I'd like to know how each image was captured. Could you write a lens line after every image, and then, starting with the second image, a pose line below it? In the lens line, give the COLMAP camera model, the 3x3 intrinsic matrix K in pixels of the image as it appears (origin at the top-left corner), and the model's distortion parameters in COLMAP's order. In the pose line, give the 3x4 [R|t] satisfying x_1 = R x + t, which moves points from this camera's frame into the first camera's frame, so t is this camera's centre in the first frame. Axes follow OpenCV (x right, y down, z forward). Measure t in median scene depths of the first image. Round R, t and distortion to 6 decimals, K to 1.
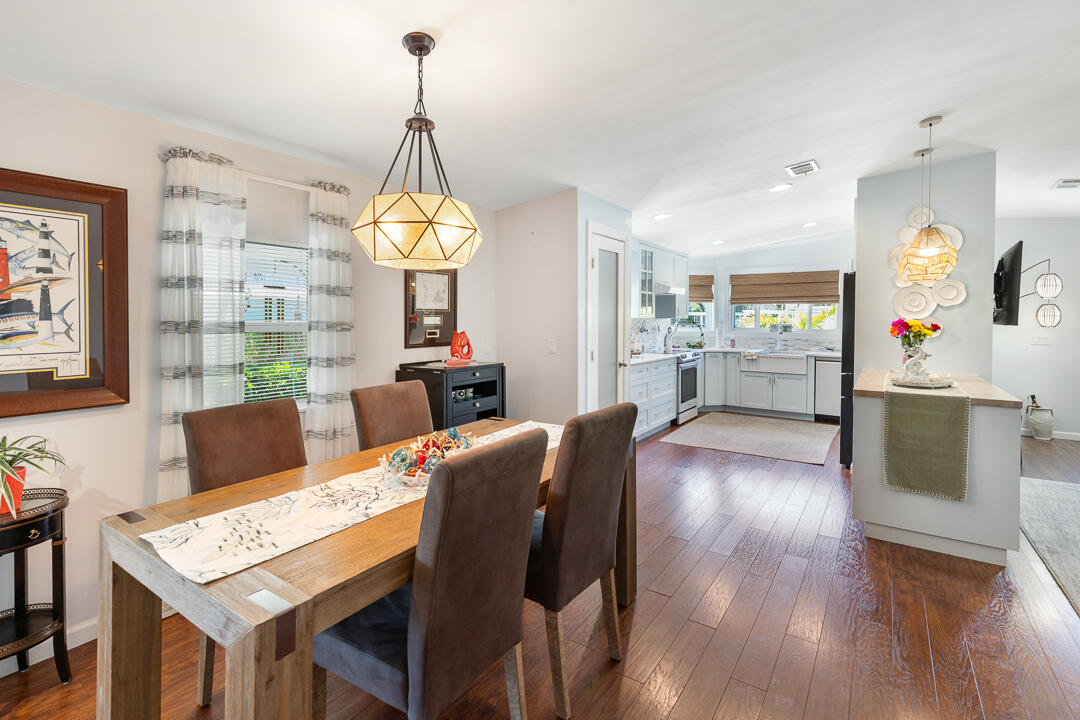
lens RADIAL K [[495.8, 0, 535.0], [0, 495.8, 326.6], [0, 0, 1]] dist [-0.000525, -0.000242]
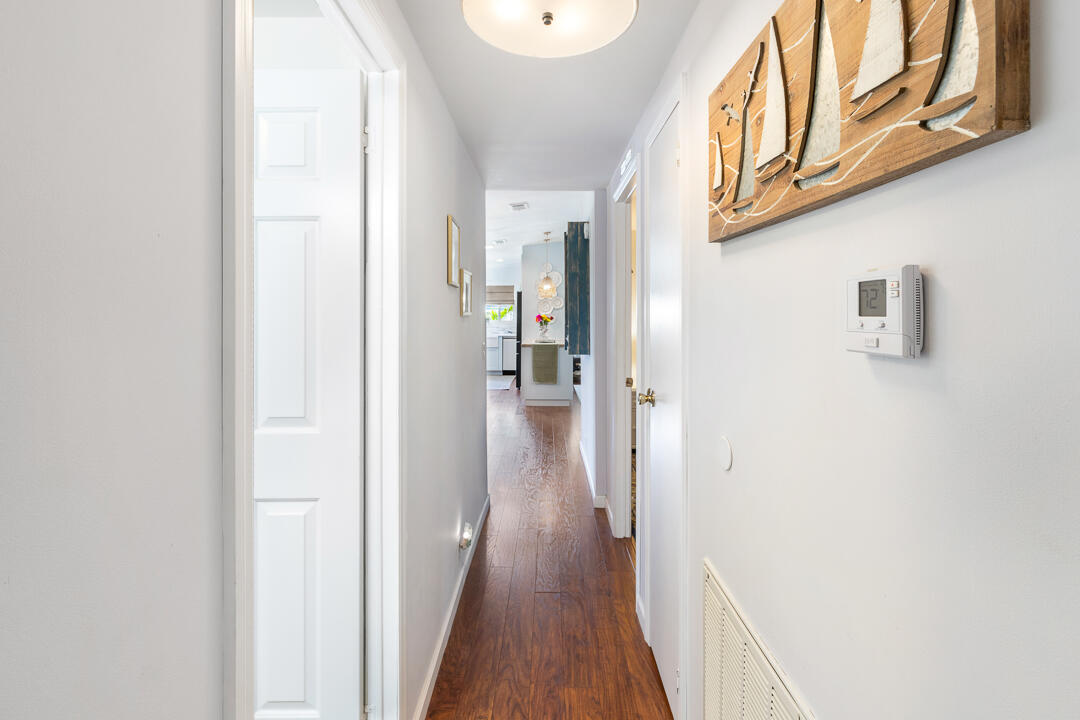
lens RADIAL K [[501.3, 0, 538.1], [0, 501.3, 323.3], [0, 0, 1]] dist [-0.001716, -0.000466]
pose [[0.824923, -0.008831, 0.565177, -0.321552], [0.007572, 0.999961, 0.004573, 0.008709], [-0.565195, 0.000507, 0.824957, -0.509934]]
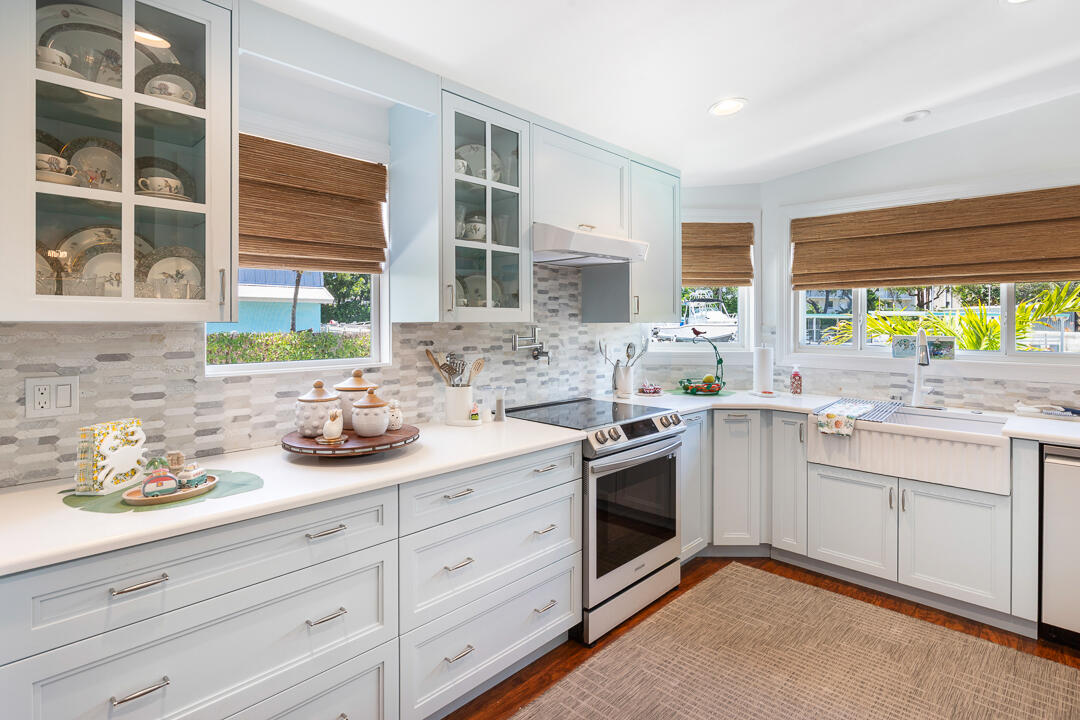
lens RADIAL K [[543.7, 0, 540.8], [0, 543.7, 324.4], [0, 0, 1]] dist [-0.003378, -0.000567]
pose [[0.988122, 0.000091, -0.153673, 0.318115], [-0.002055, 0.999918, -0.012622, -0.011018], [0.153660, 0.012788, 0.988041, 0.639944]]
